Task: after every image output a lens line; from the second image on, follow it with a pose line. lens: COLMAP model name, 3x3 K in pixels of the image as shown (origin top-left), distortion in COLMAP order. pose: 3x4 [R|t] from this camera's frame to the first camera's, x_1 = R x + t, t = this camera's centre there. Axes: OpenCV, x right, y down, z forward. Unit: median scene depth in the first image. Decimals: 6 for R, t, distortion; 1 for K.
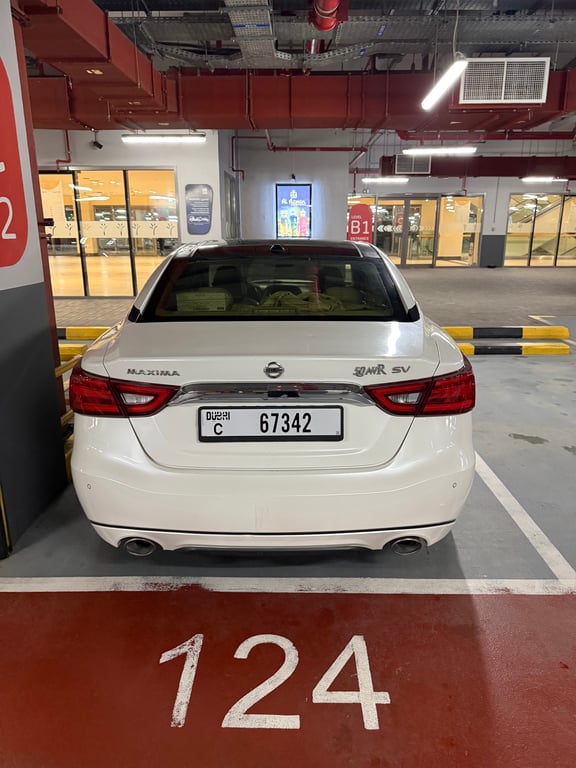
lens RADIAL K [[550.3, 0, 285.6], [0, 550.3, 386.4], [0, 0, 1]] dist [-0.037142, 0.005666]
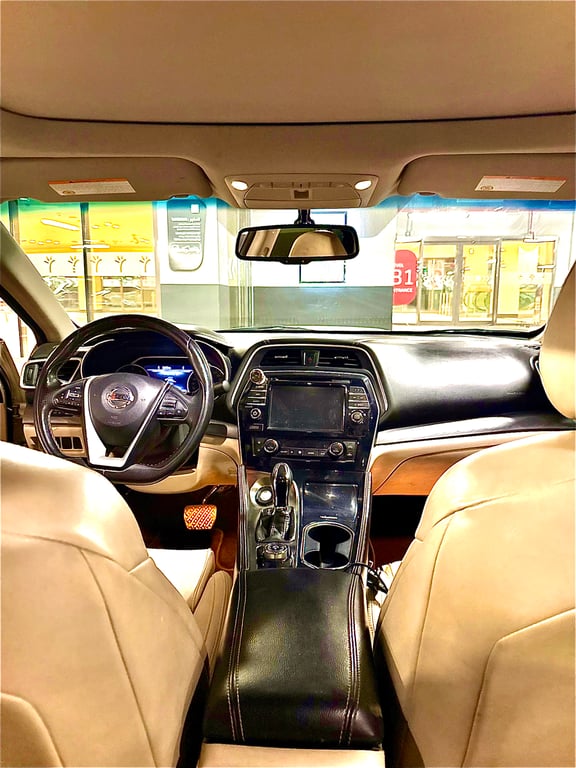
lens RADIAL K [[550.3, 0, 287.0], [0, 550.3, 383.4], [0, 0, 1]] dist [-0.037142, 0.005666]
pose [[0.998595, 0.024599, -0.046941, 0.004176], [-0.029319, 0.994283, -0.102672, -0.038196], [0.044147, 0.103904, 0.993607, 0.178560]]
